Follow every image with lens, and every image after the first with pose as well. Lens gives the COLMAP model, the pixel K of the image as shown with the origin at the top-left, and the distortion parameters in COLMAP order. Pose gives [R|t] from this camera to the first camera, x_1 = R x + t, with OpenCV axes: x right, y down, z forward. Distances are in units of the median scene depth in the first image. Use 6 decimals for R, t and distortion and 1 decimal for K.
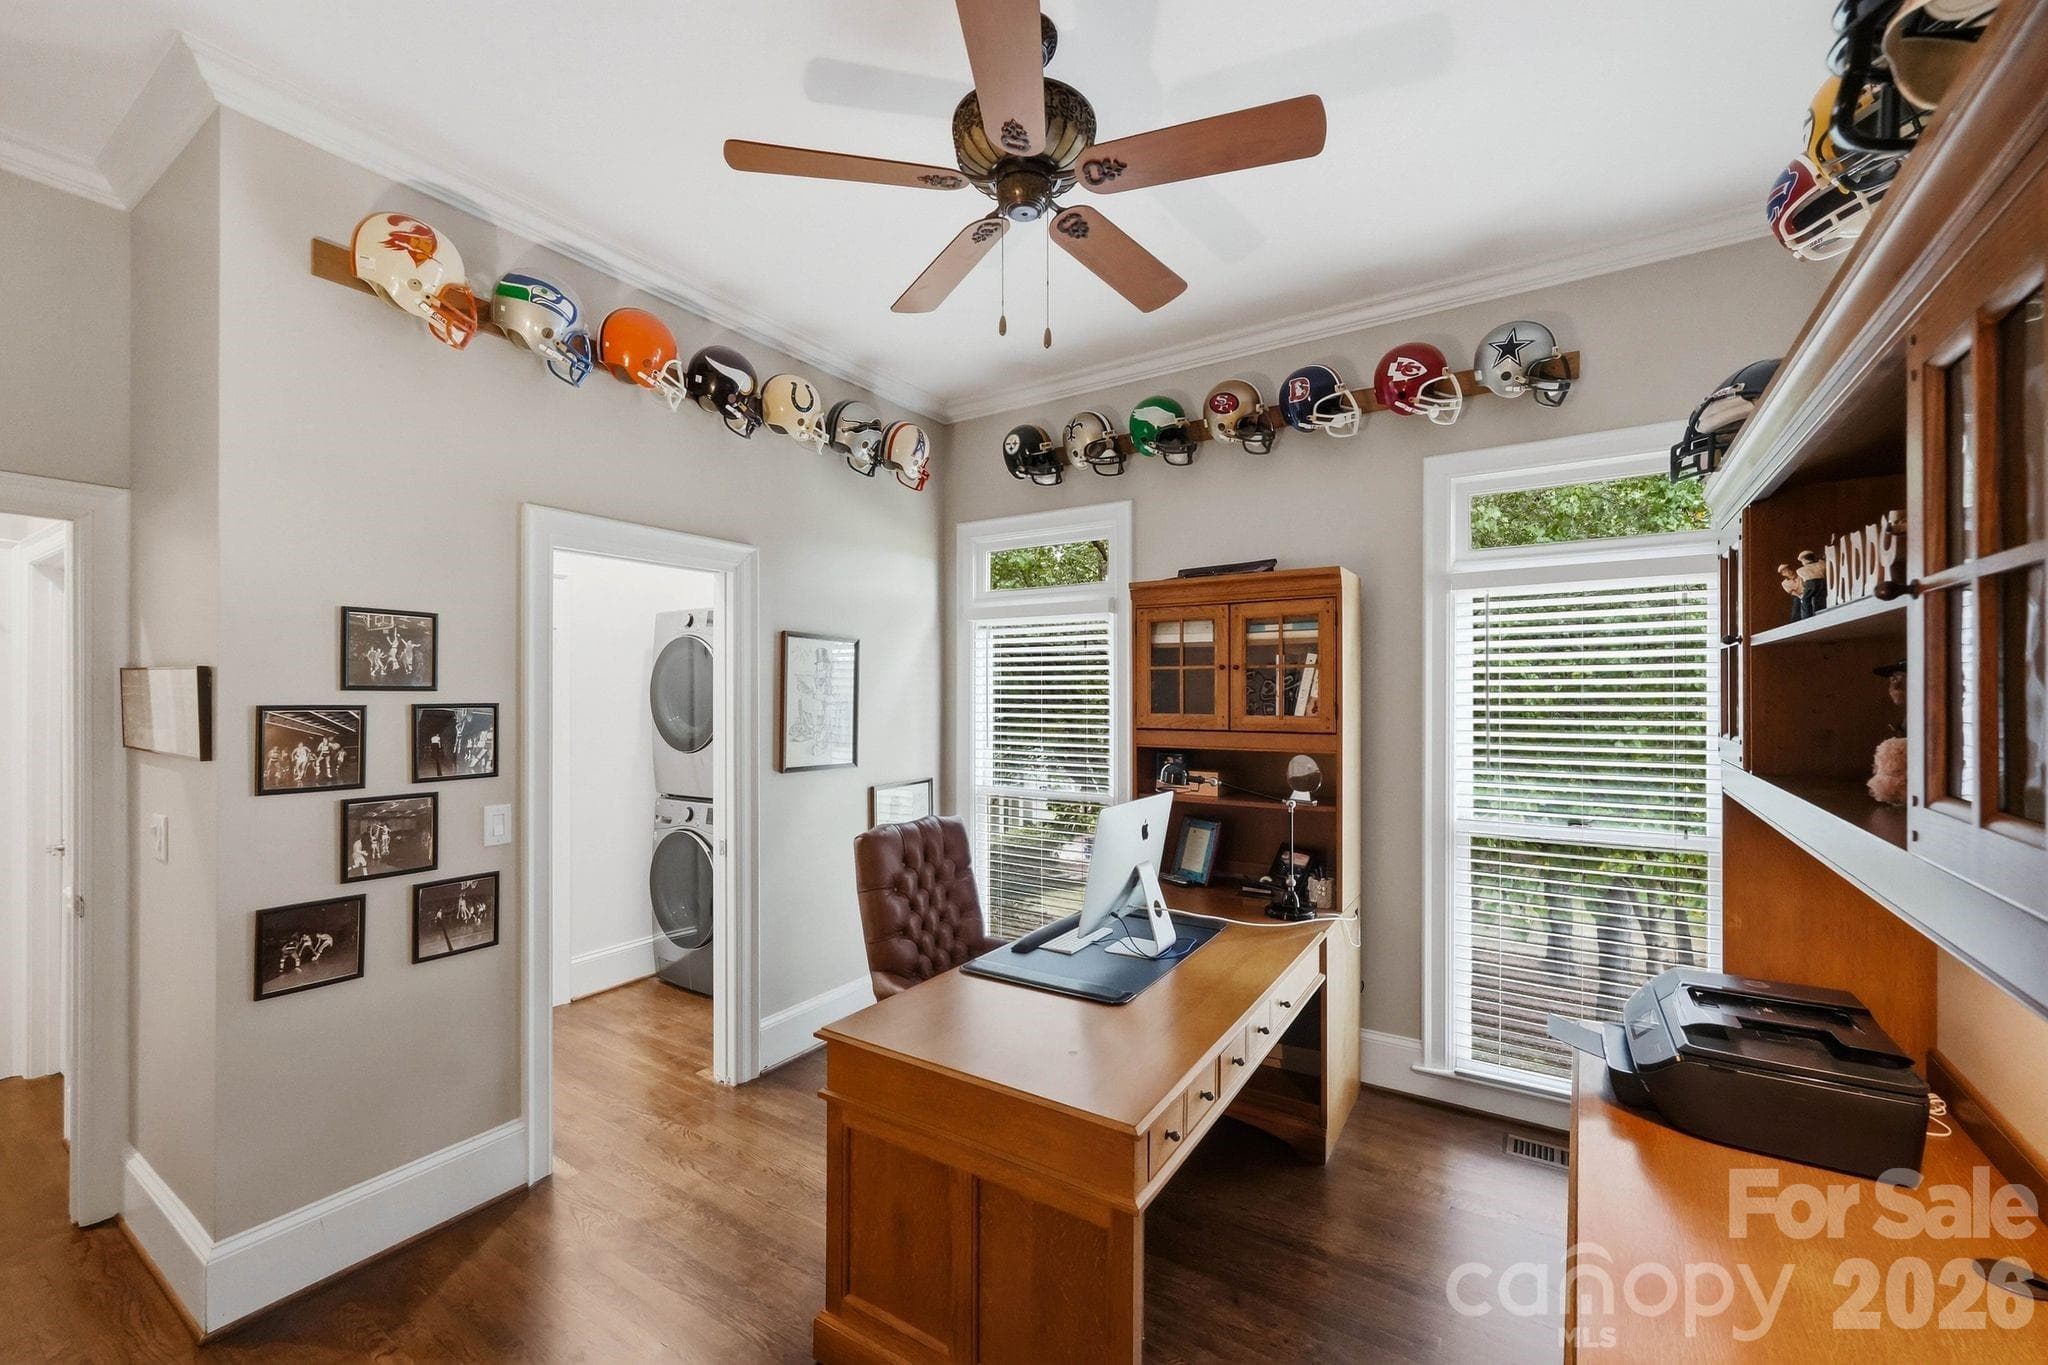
lens RADIAL K [[841.8, 0, 1024.7], [0, 841.8, 687.1], [0, 0, 1]] dist [0.000760, 0.000012]
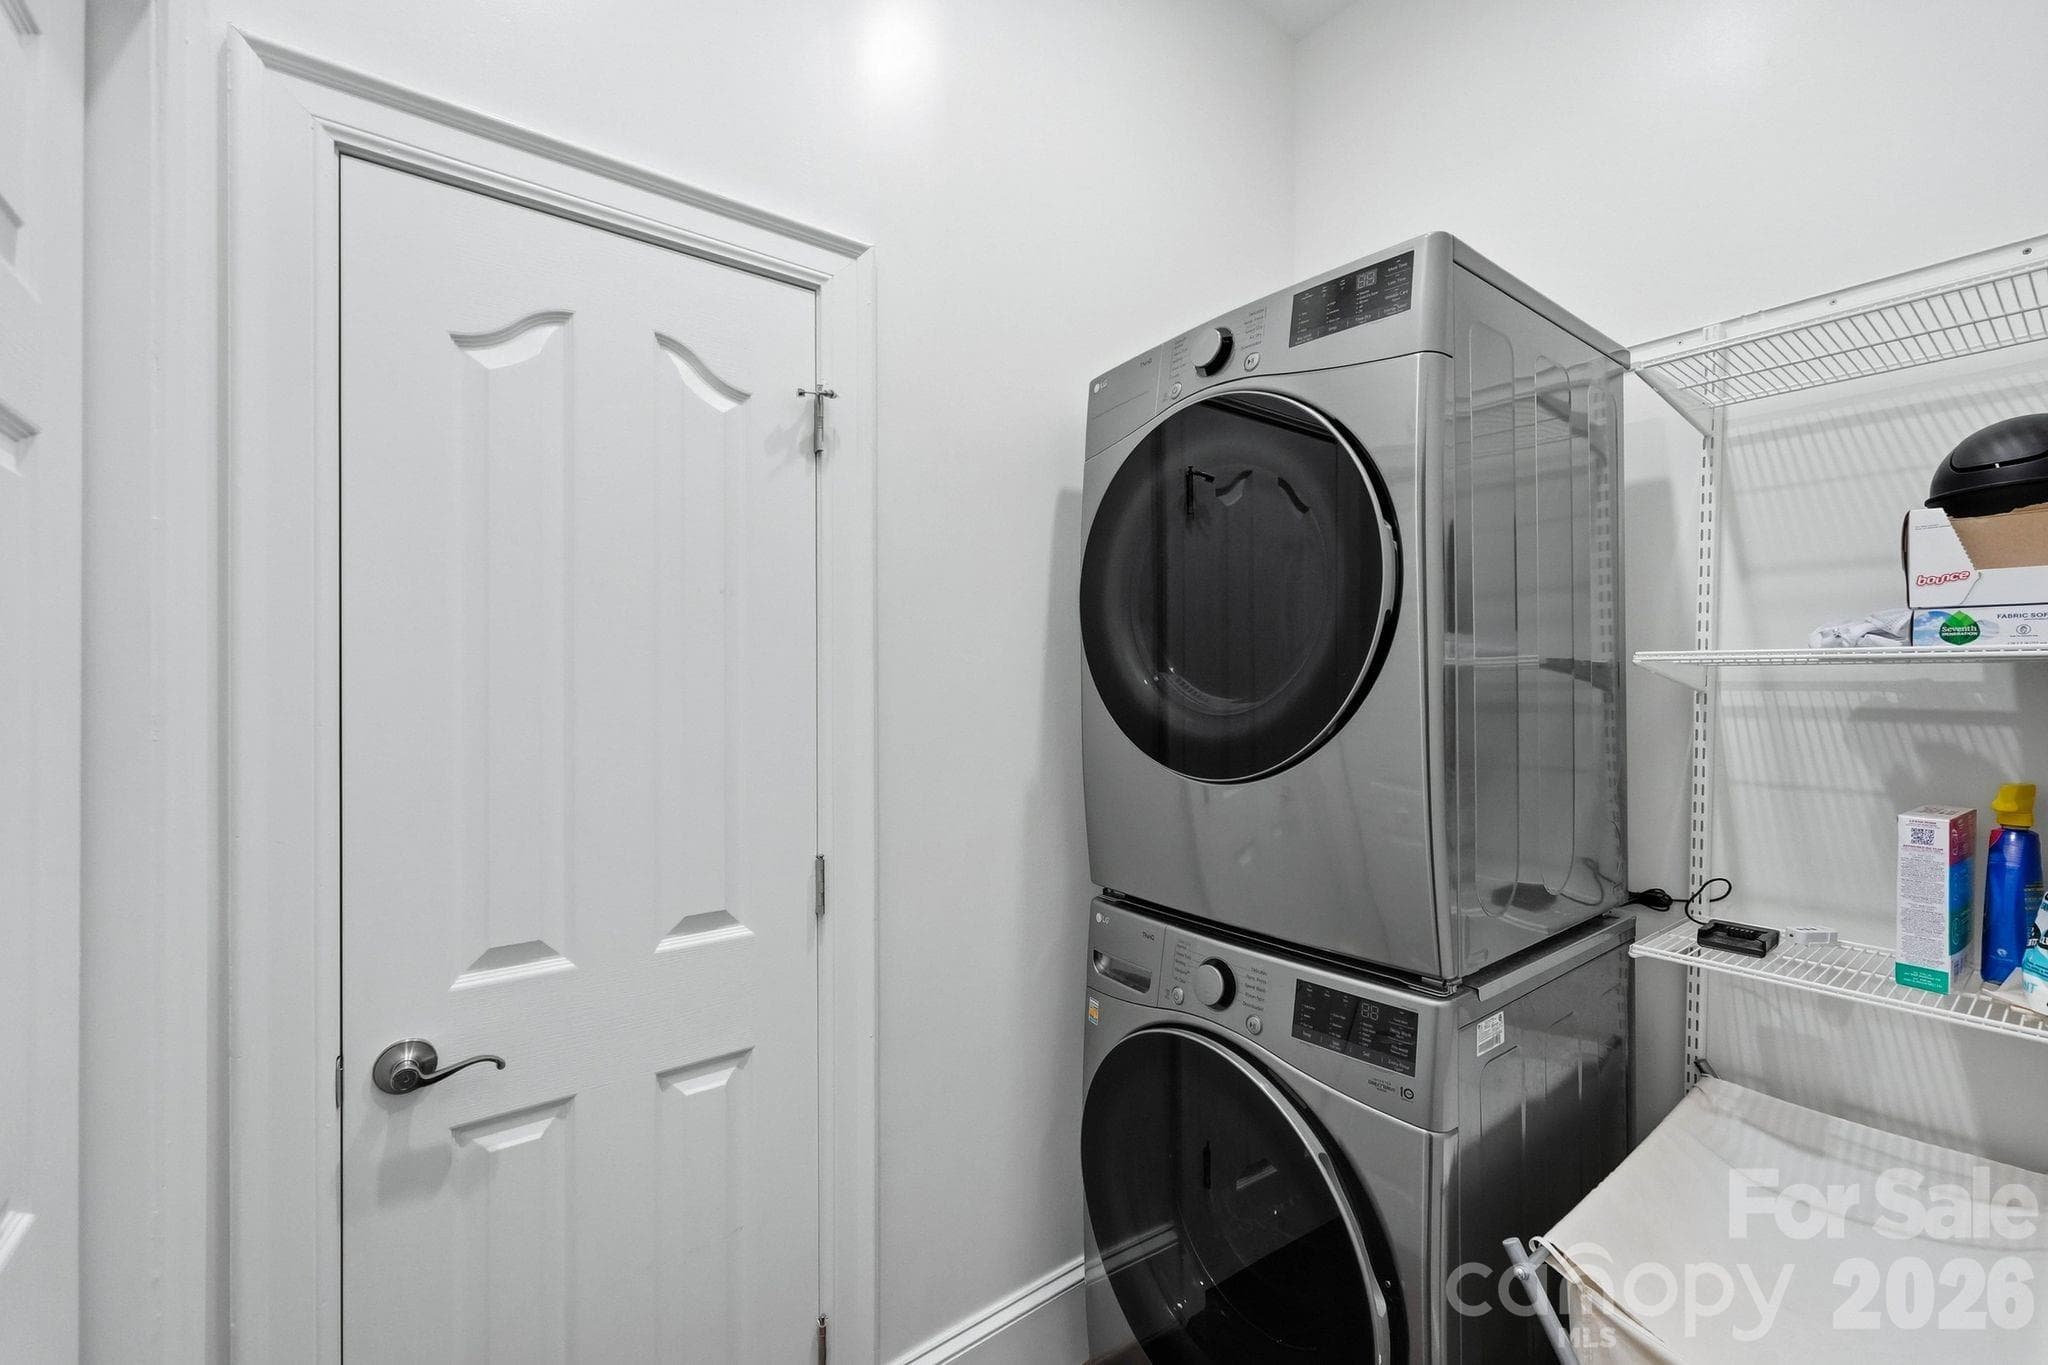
lens RADIAL K [[841.8, 0, 1026.7], [0, 841.8, 682.3], [0, 0, 1]] dist [0.000760, 0.000012]
pose [[0.942795, -0.002392, -0.333364, -0.360859], [0.005927, 0.999936, 0.009588, 0.037827], [0.333320, -0.011015, 0.942750, 0.685265]]
